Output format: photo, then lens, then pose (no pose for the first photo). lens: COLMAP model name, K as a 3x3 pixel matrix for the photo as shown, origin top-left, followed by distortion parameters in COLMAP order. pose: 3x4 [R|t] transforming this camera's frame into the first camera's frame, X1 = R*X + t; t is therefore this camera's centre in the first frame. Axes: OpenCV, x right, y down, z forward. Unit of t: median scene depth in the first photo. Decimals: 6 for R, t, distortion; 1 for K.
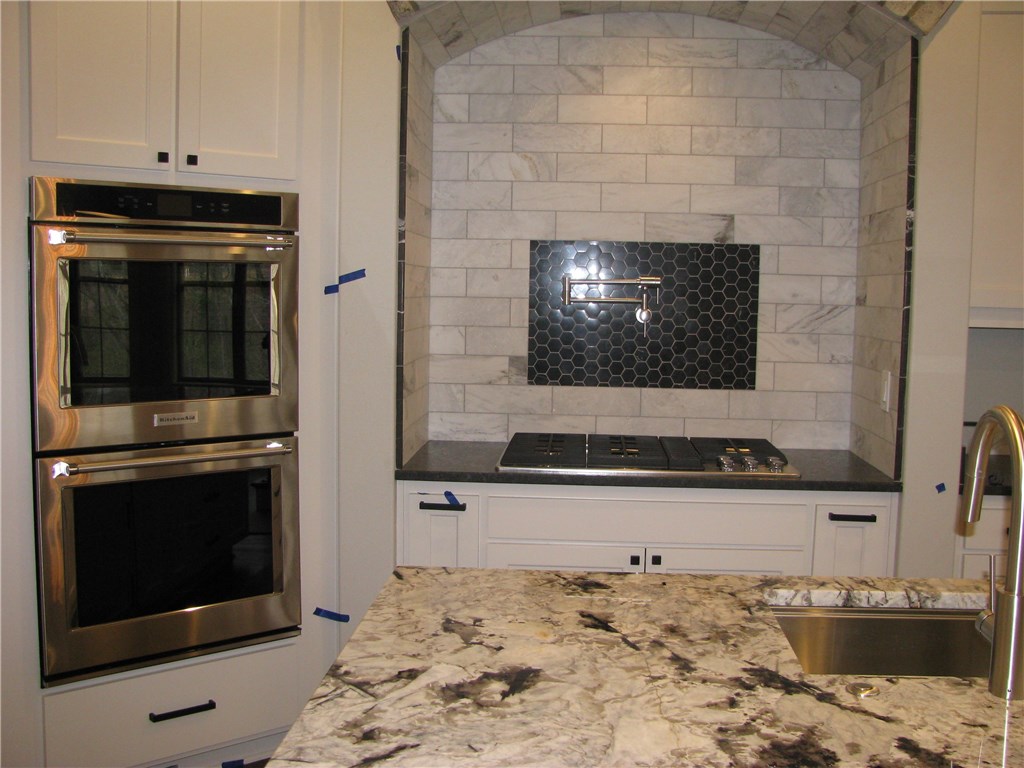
lens RADIAL K [[1087.4, 0, 513.9], [0, 1087.4, 377.7], [0, 0, 1]] dist [-0.216148, 0.262640]
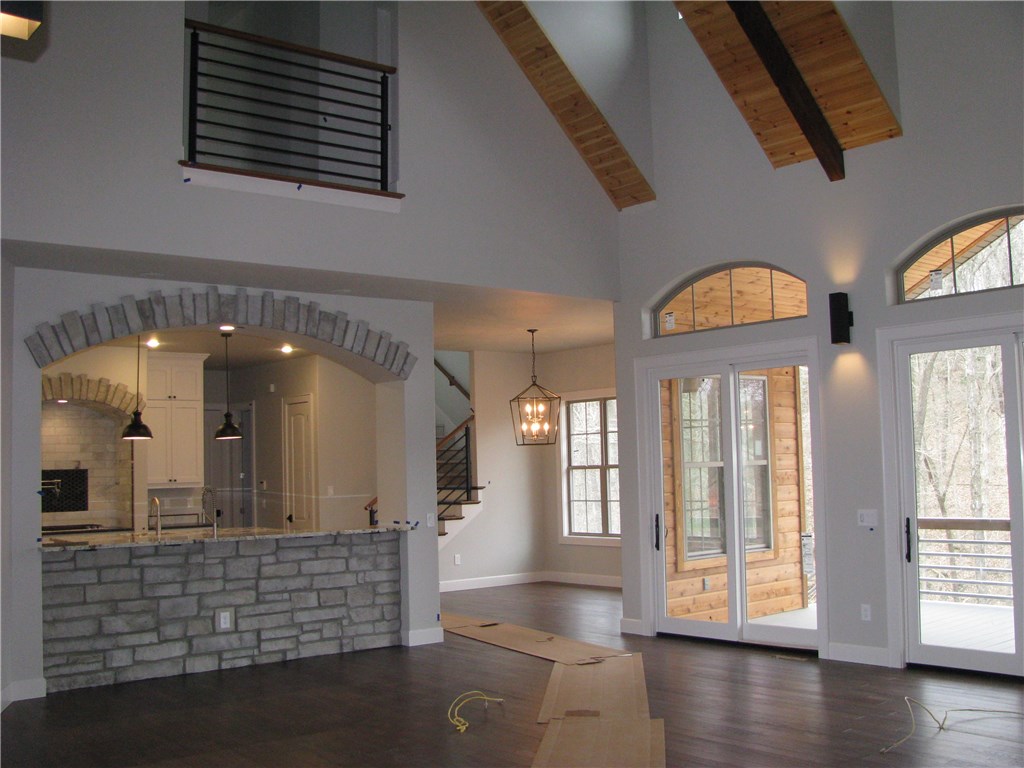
lens RADIAL K [[1087.4, 0, 513.9], [0, 1087.4, 377.7], [0, 0, 1]] dist [-0.216148, 0.262640]
pose [[0.731531, 0.014796, 0.681648, -1.100275], [0.098863, 0.986897, -0.127520, 0.158129], [-0.674603, 0.160675, 0.720483, -2.455673]]
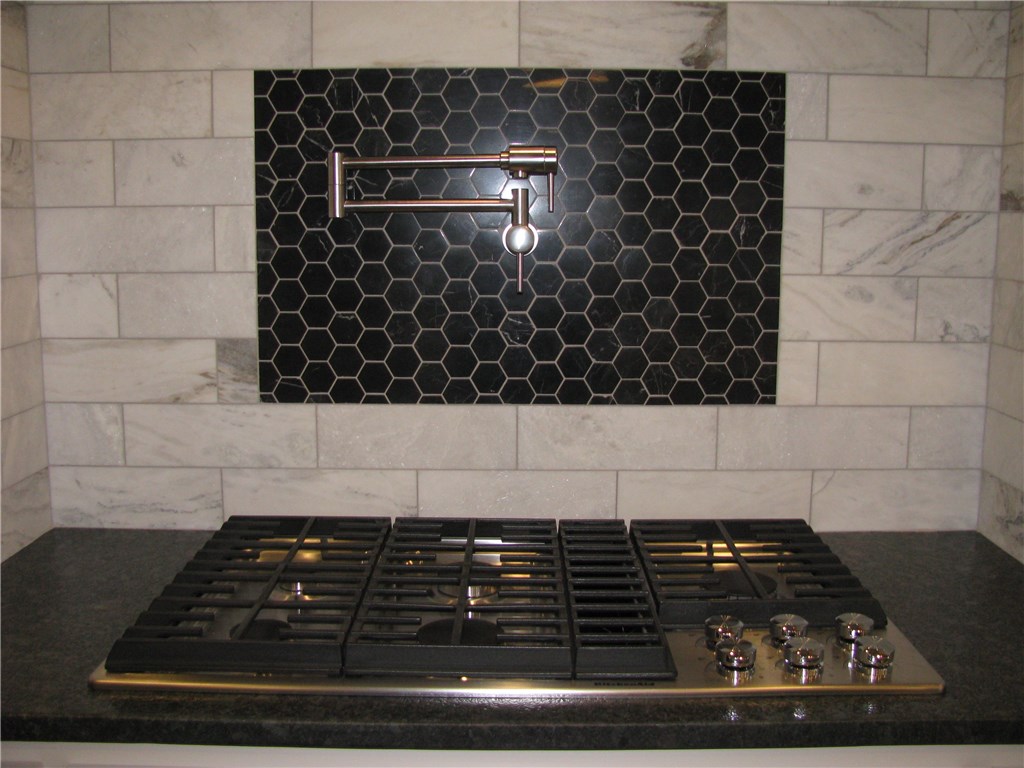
lens RADIAL K [[1087.4, 0, 513.9], [0, 1087.4, 377.7], [0, 0, 1]] dist [-0.216148, 0.262640]
pose [[0.997975, -0.021936, 0.059703, 0.090954], [0.017928, 0.997602, 0.066853, -0.031442], [-0.061027, -0.065647, 0.995975, 0.569789]]
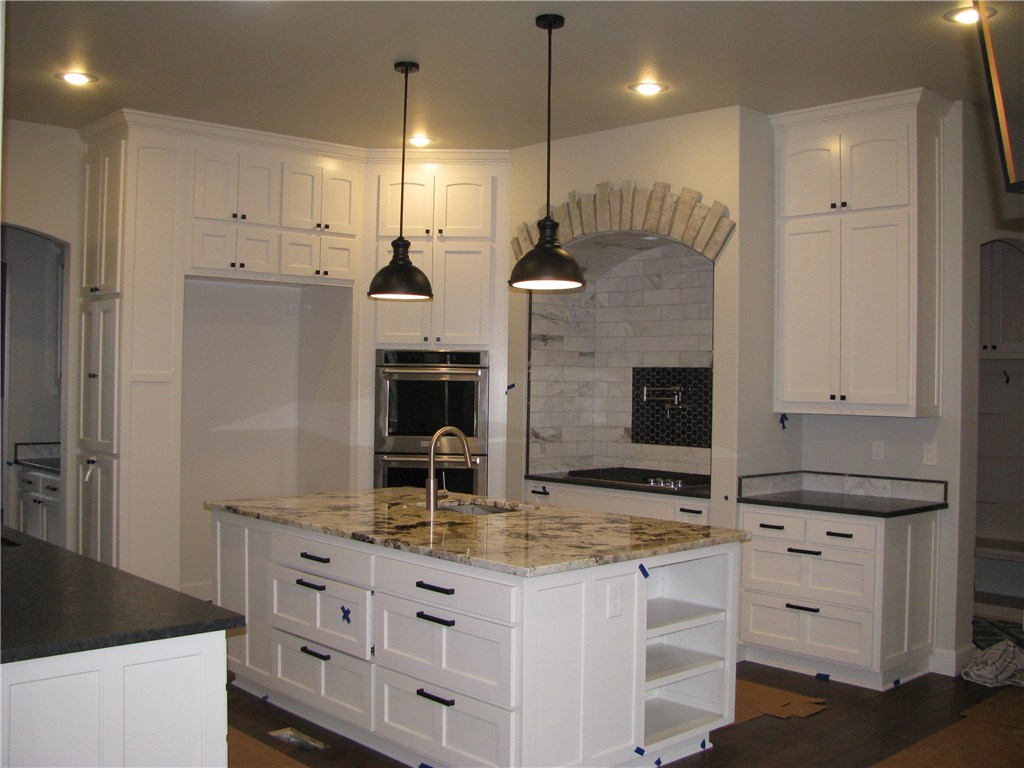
lens RADIAL K [[1087.4, 0, 513.9], [0, 1087.4, 377.7], [0, 0, 1]] dist [-0.216148, 0.262640]
pose [[0.727398, -0.007636, -0.686173, 1.187362], [-0.059579, 0.995459, -0.074237, 0.046897], [0.683625, 0.094881, 0.723640, -0.535389]]
